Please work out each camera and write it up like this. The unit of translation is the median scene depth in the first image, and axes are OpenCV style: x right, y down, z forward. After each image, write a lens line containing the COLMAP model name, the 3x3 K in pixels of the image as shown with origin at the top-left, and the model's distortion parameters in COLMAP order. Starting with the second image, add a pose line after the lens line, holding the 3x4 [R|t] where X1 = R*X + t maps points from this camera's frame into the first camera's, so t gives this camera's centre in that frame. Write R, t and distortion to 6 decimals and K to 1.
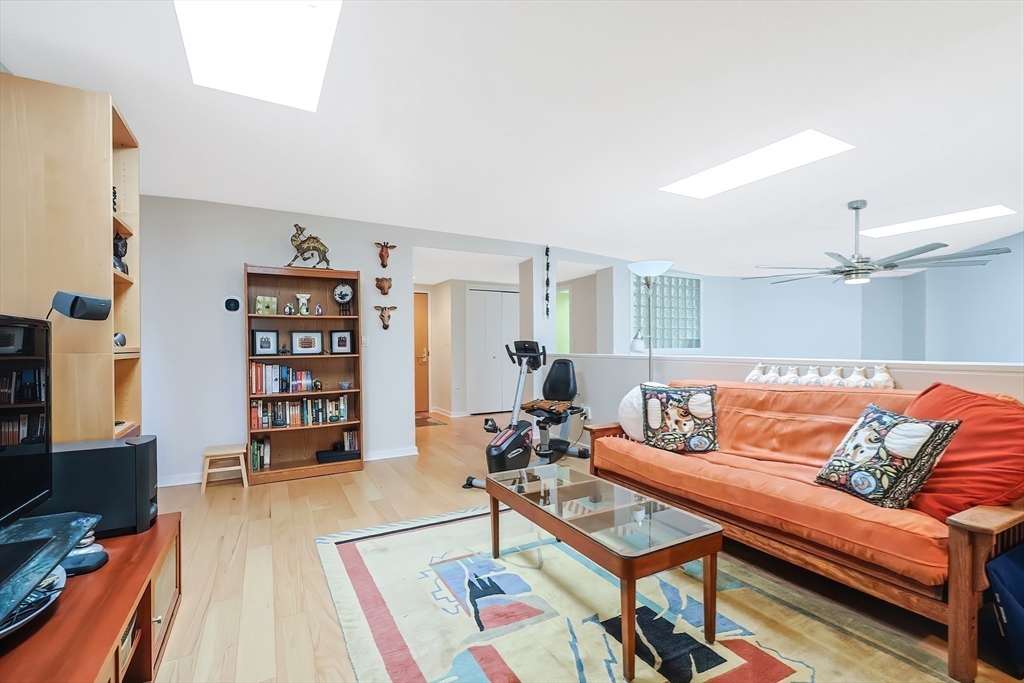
lens RADIAL K [[449.0, 0, 517.7], [0, 449.0, 346.3], [0, 0, 1]] dist [0.001494, 0.000072]
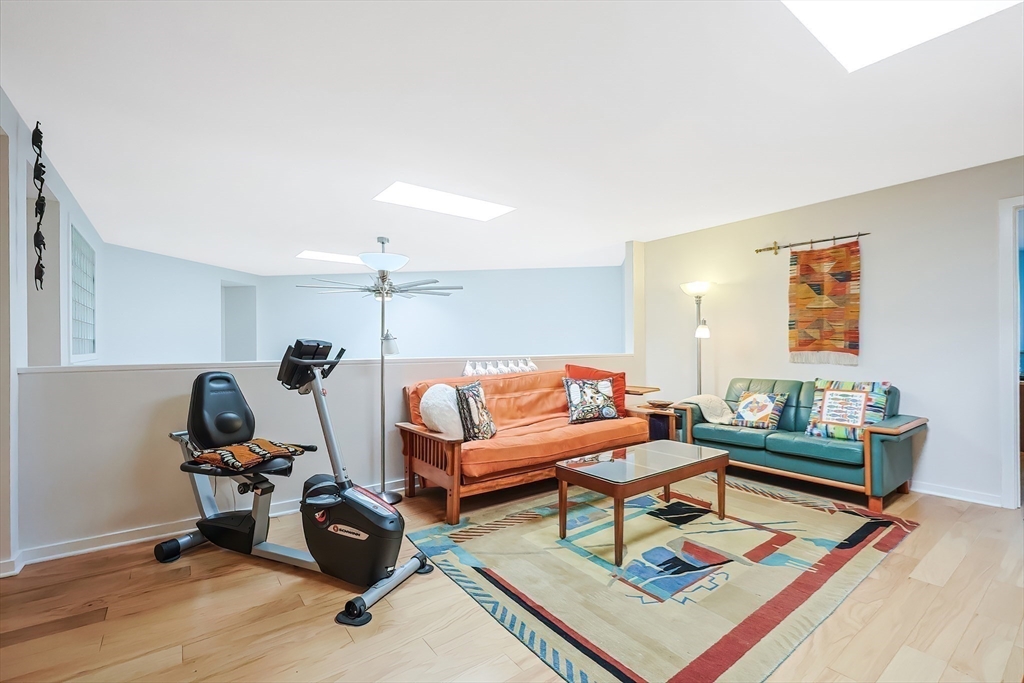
lens RADIAL K [[449.0, 0, 517.7], [0, 449.0, 346.3], [0, 0, 1]] dist [0.001494, 0.000072]
pose [[-0.128688, 0.007172, 0.991659, -1.039957], [0.014977, 0.999874, -0.005288, 0.006945], [-0.991572, 0.014172, -0.128779, 1.424366]]
